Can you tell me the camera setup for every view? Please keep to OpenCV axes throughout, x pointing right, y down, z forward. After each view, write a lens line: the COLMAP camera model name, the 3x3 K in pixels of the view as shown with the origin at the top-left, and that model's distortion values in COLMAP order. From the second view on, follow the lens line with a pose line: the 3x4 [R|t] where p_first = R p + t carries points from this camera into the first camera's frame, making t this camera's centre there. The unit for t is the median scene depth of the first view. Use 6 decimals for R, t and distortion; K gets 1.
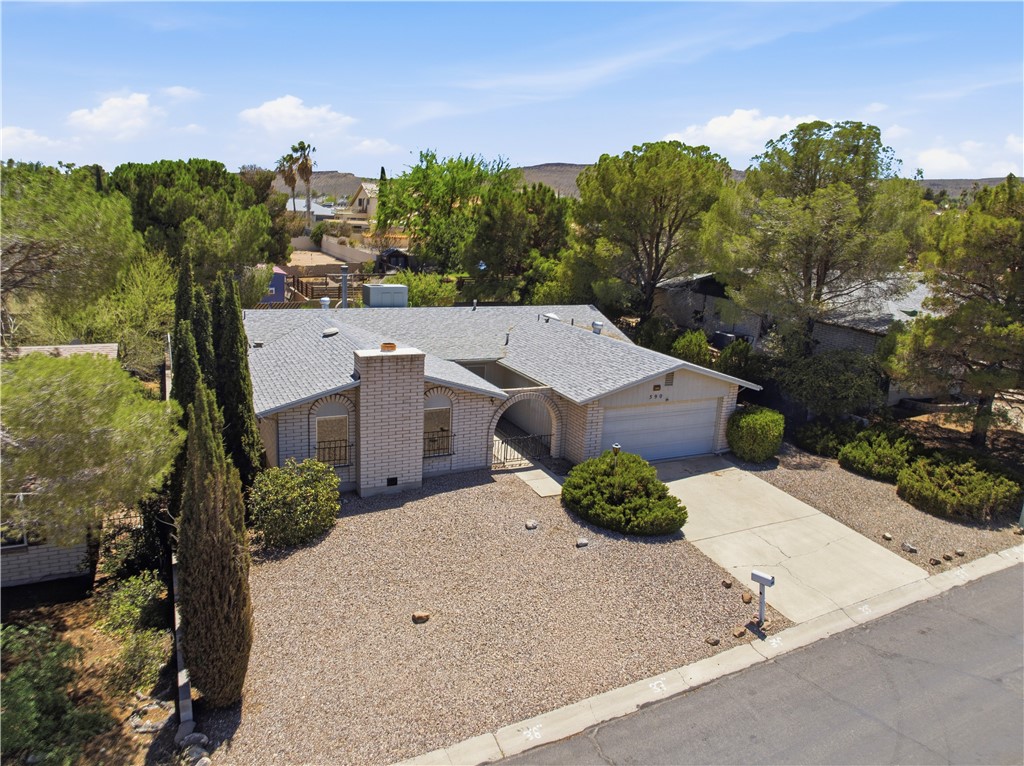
lens RADIAL K [[716.2, 0, 525.0], [0, 716.2, 379.1], [0, 0, 1]] dist [-0.039201, 0.000308]
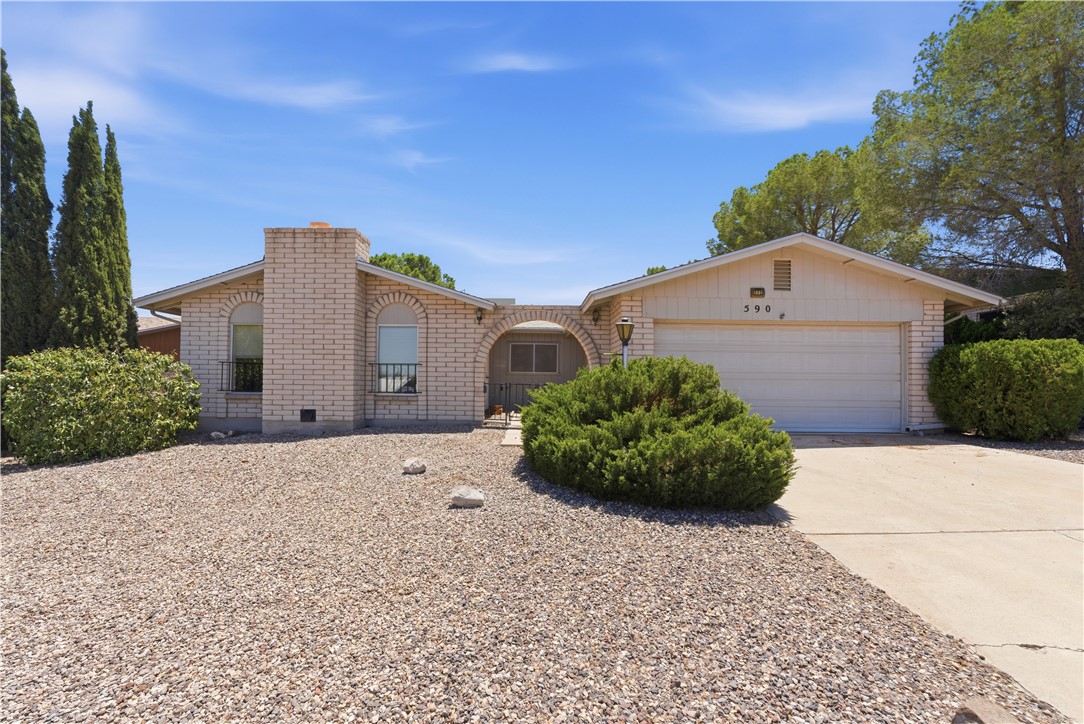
lens RADIAL K [[455.0, 0, 537.6], [0, 455.0, 370.9], [0, 0, 1]] dist [-0.023127, 0.017414]
pose [[0.900690, -0.061633, -0.430069, 0.198432], [-0.058607, 0.963603, -0.260834, 0.199219], [0.430492, 0.260136, 0.864295, 0.698090]]
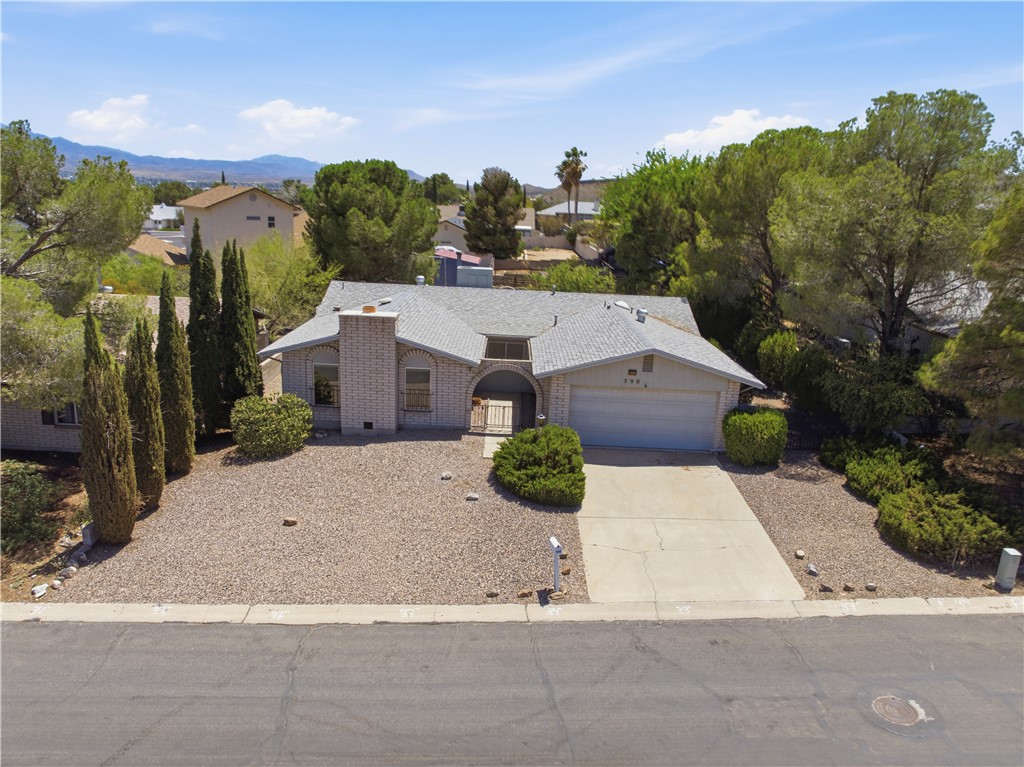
lens RADIAL K [[716.2, 0, 525.0], [0, 716.2, 379.6], [0, 0, 1]] dist [-0.039201, 0.000308]
pose [[0.902209, 0.097383, -0.420162, 0.521702], [-0.101223, 0.994776, 0.013208, 0.027098], [0.419253, 0.030614, 0.907353, 0.043350]]
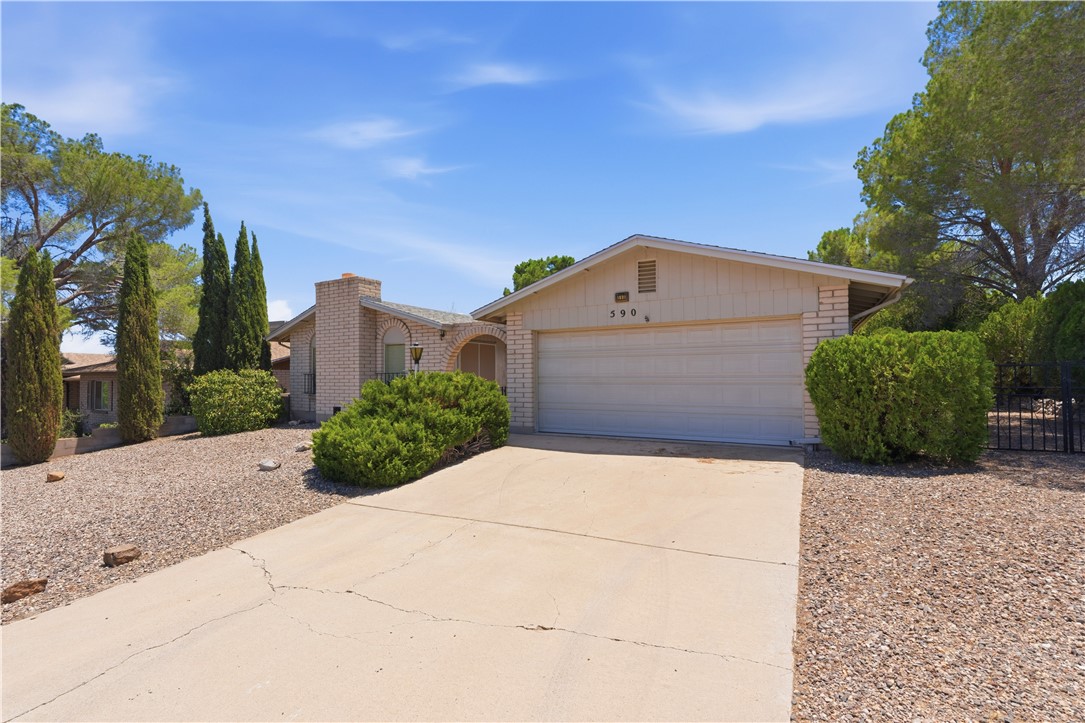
lens RADIAL K [[484.5, 0, 538.2], [0, 484.5, 366.0], [0, 0, 1]] dist [0.000792, -0.000086]
pose [[0.570301, -0.078528, -0.817674, 0.512758], [-0.151655, 0.968243, -0.198763, 0.170975], [0.807315, 0.237358, 0.540280, 0.836009]]
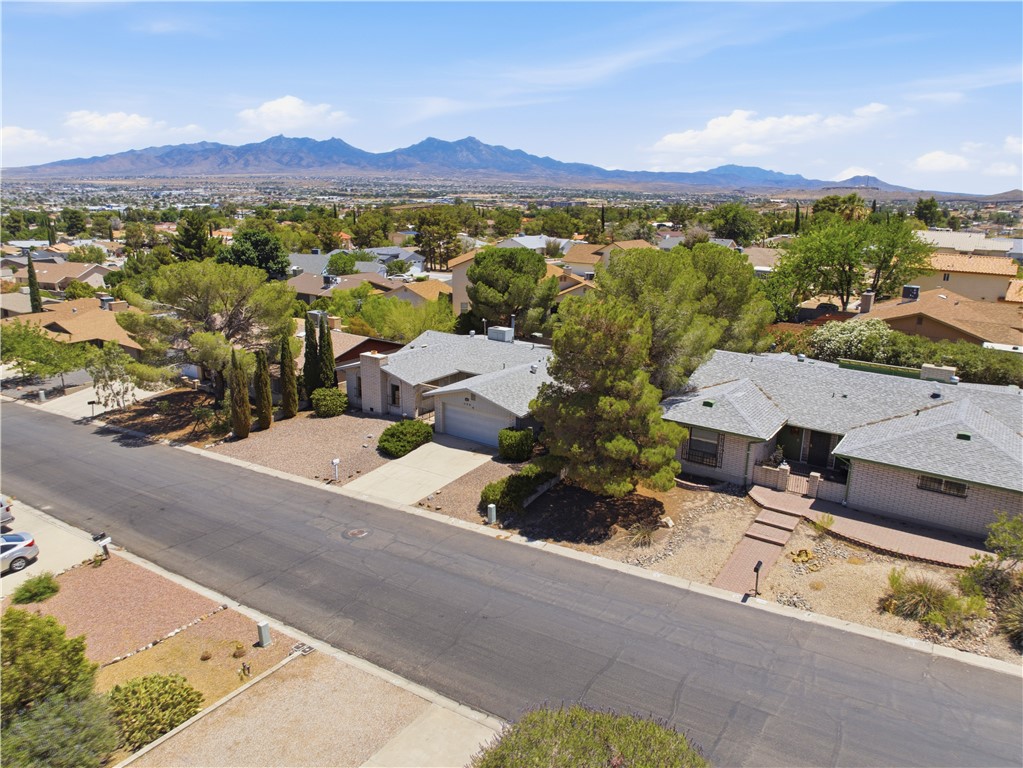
lens RADIAL K [[722.1, 0, 534.8], [0, 722.1, 387.0], [0, 0, 1]] dist [-0.003451, -0.000851]
pose [[0.515473, 0.186873, -0.836281, 2.046355], [-0.198358, 0.975446, 0.095705, -0.260911], [0.833632, 0.116550, 0.539884, 0.147719]]
